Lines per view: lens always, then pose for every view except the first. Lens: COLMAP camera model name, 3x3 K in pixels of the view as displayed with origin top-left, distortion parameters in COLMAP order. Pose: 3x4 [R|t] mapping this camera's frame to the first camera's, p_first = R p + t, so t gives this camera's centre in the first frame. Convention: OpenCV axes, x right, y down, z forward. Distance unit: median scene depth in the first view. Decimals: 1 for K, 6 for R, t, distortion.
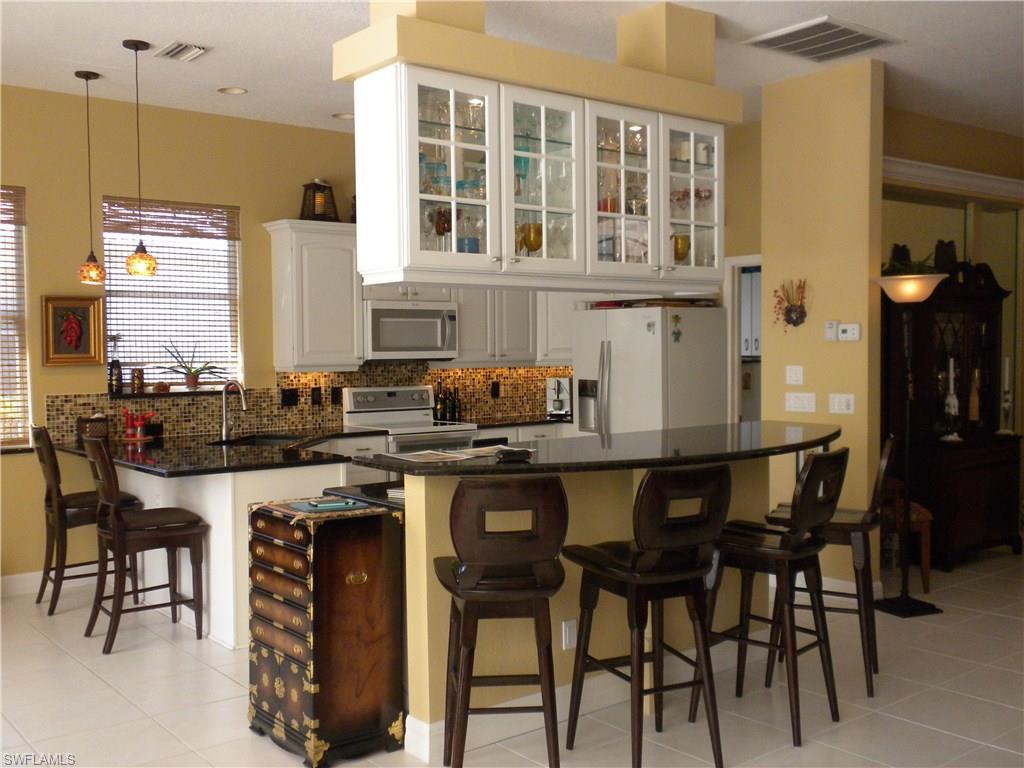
lens RADIAL K [[1051.0, 0, 514.1], [0, 1051.0, 385.1], [0, 0, 1]] dist [0.020591, 0.000000]
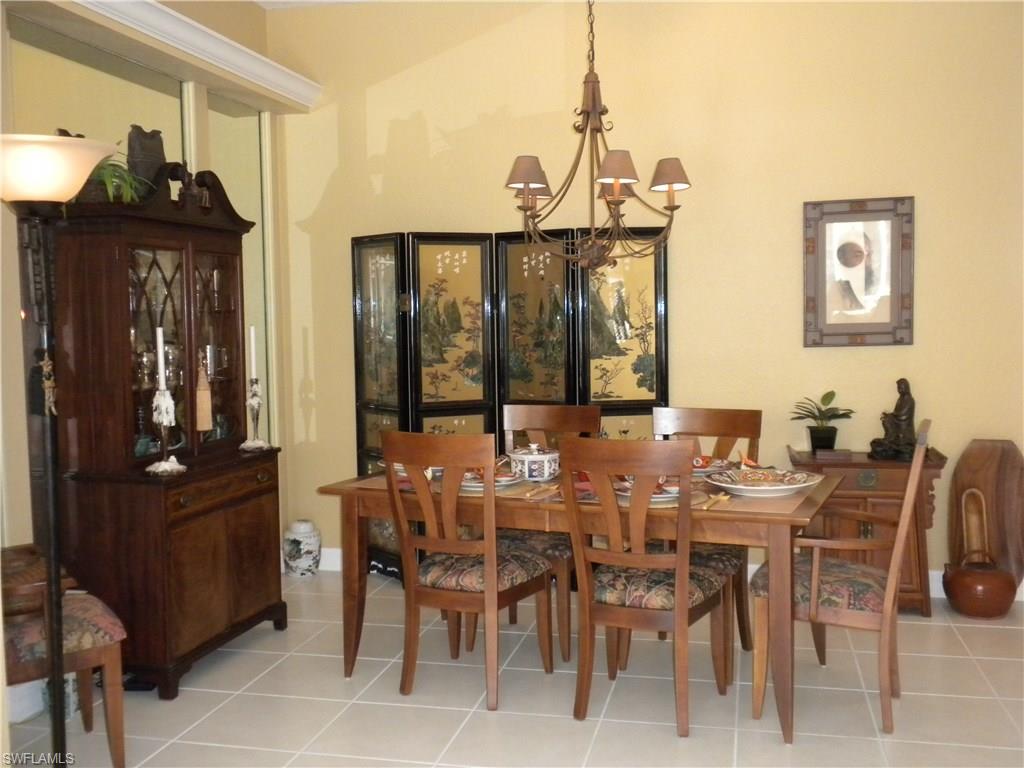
lens RADIAL K [[1051.0, 0, 511.7], [0, 1051.0, 402.5], [0, 0, 1]] dist [0.020591, 0.000000]
pose [[0.791130, -0.051468, 0.609479, 0.207440], [0.029442, 0.998503, 0.046103, -0.005491], [-0.610939, -0.018529, 0.791461, 0.414119]]
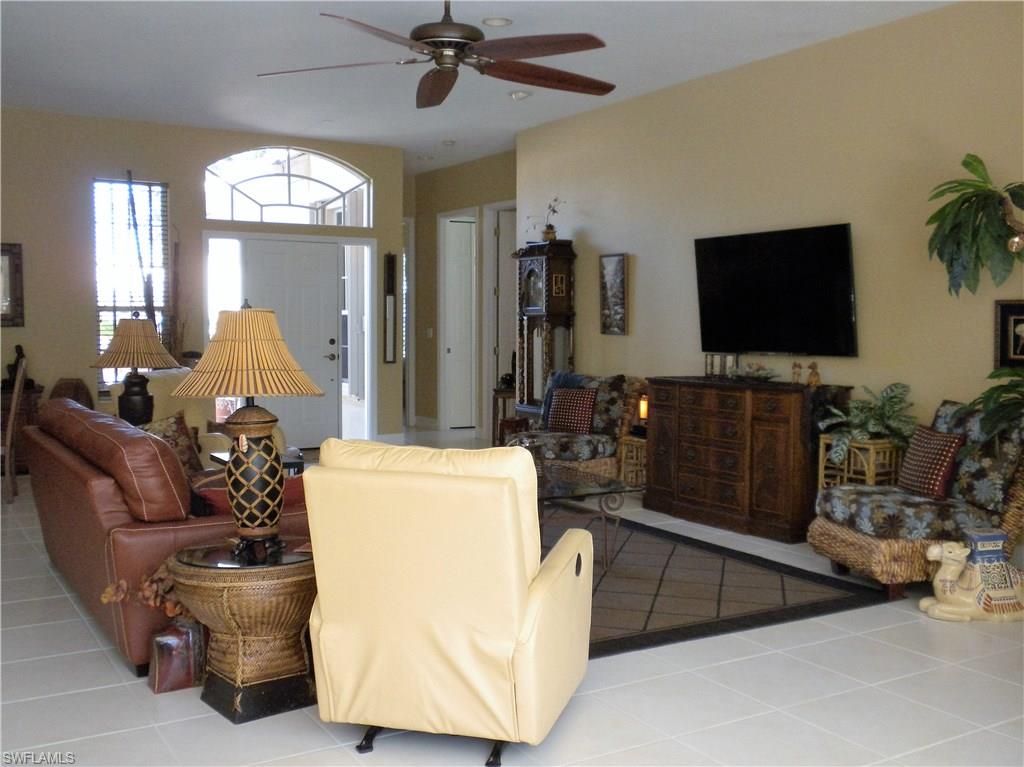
lens RADIAL K [[1051.0, 0, 510.3], [0, 1051.0, 379.9], [0, 0, 1]] dist [0.020591, 0.000000]
pose [[0.144873, -0.041685, 0.988572, -0.314585], [0.031644, 0.998796, 0.037478, 0.031349], [-0.988944, 0.025852, 0.146018, 0.051318]]
